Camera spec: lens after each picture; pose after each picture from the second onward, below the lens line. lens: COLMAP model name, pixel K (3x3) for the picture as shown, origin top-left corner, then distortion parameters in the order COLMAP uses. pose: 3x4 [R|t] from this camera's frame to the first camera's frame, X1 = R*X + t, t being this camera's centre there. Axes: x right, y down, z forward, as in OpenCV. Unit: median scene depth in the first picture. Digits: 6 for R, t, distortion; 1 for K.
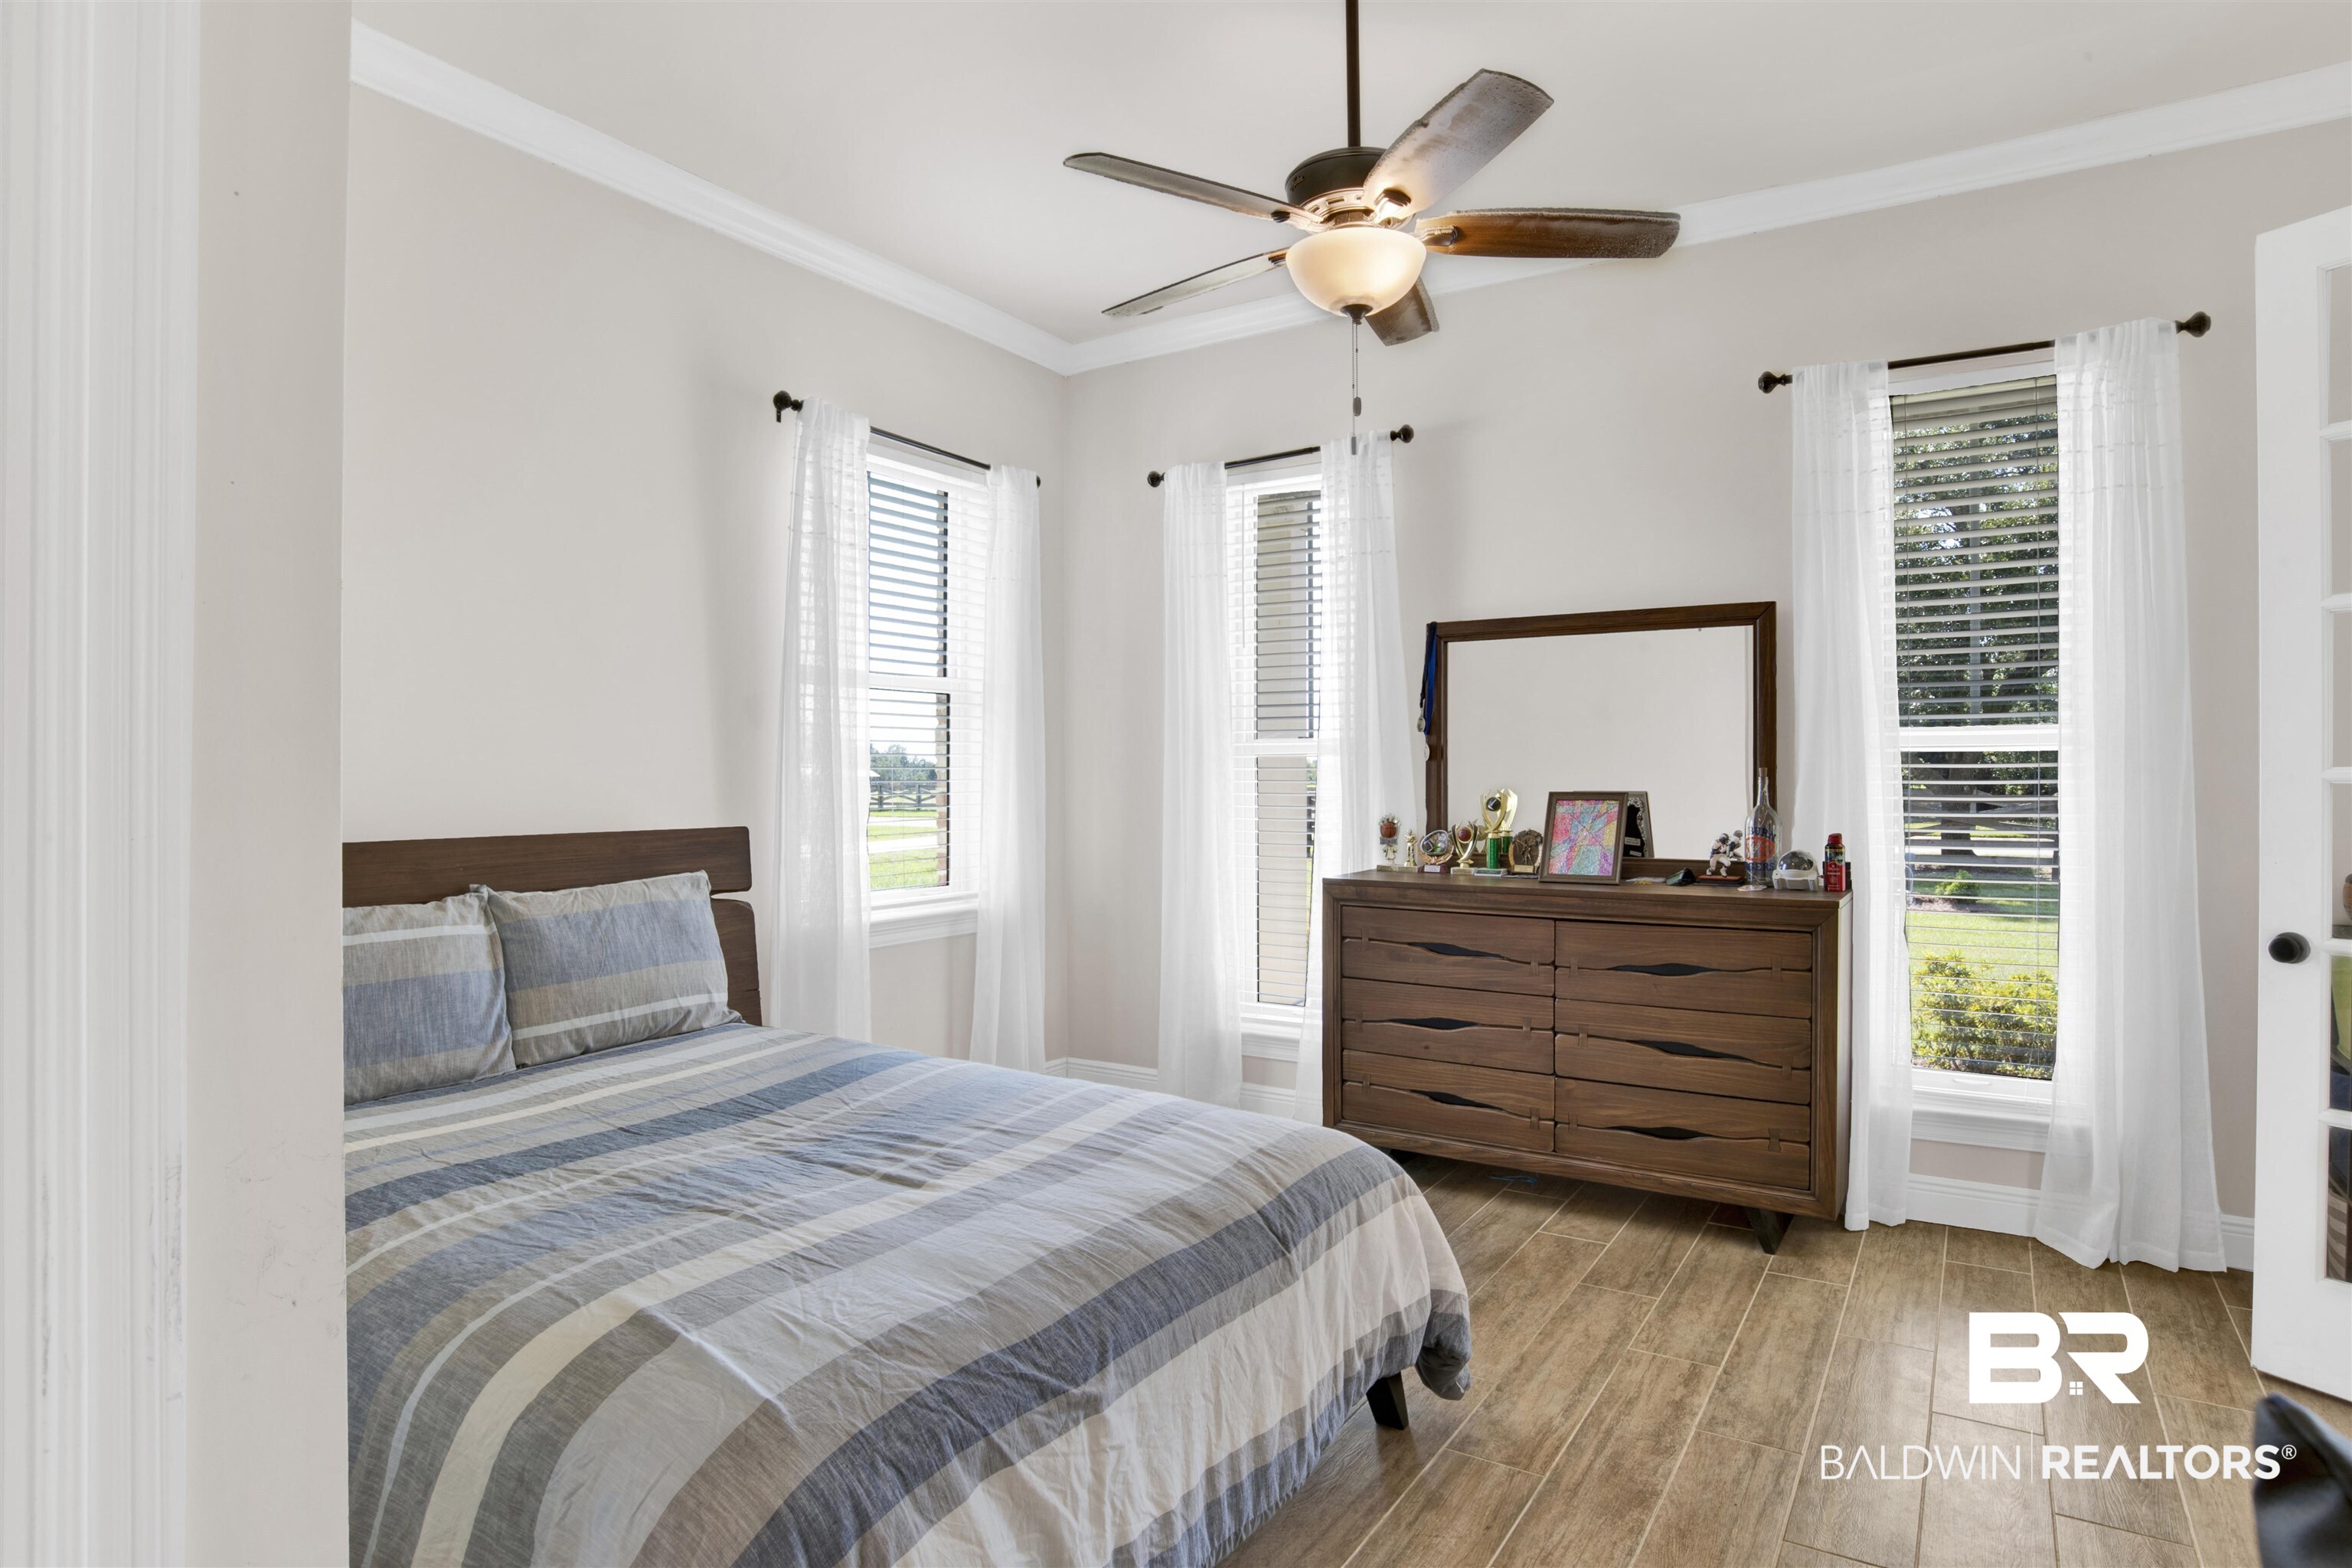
lens RADIAL K [[1304.2, 0, 1176.0], [0, 1304.2, 784.0], [0, 0, 1]] dist [-0.029086, -0.000002]
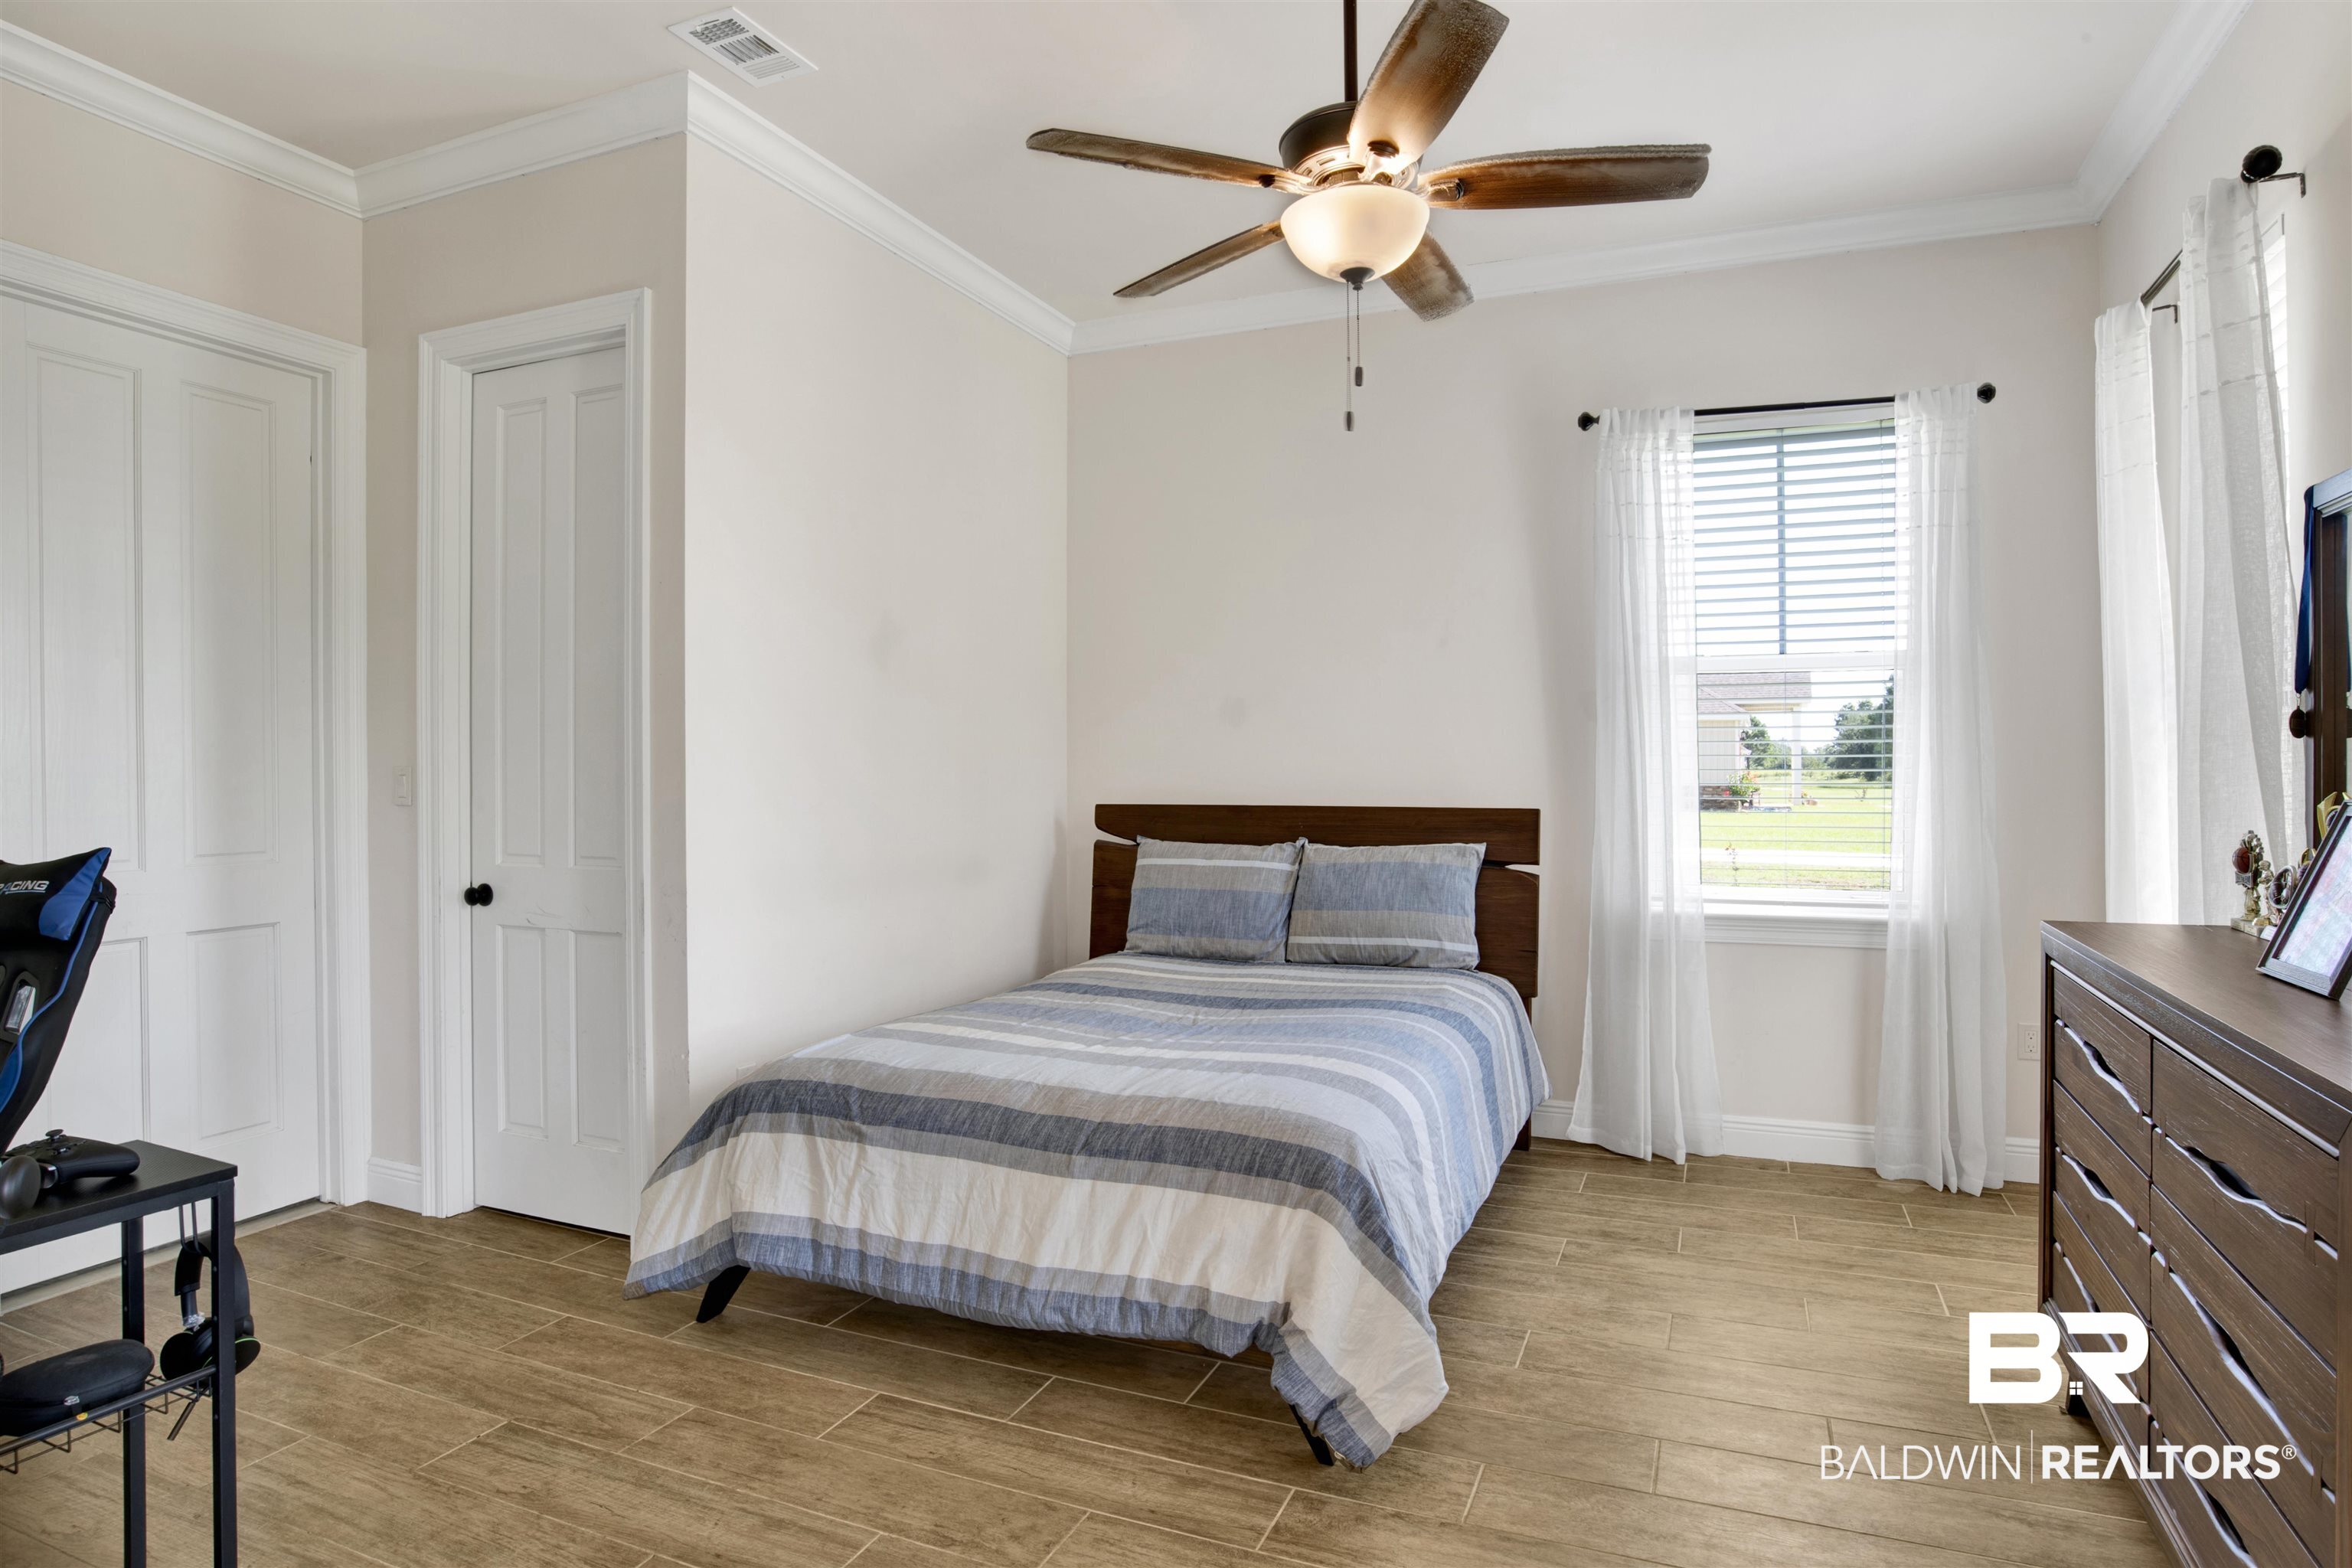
lens RADIAL K [[1304.2, 0, 1176.0], [0, 1304.2, 784.0], [0, 0, 1]] dist [-0.029086, -0.000002]
pose [[0.124772, 0.016726, -0.992044, 0.942815], [0.000234, 0.999857, 0.016887, -0.010553], [0.992185, -0.002339, 0.124750, 0.668688]]
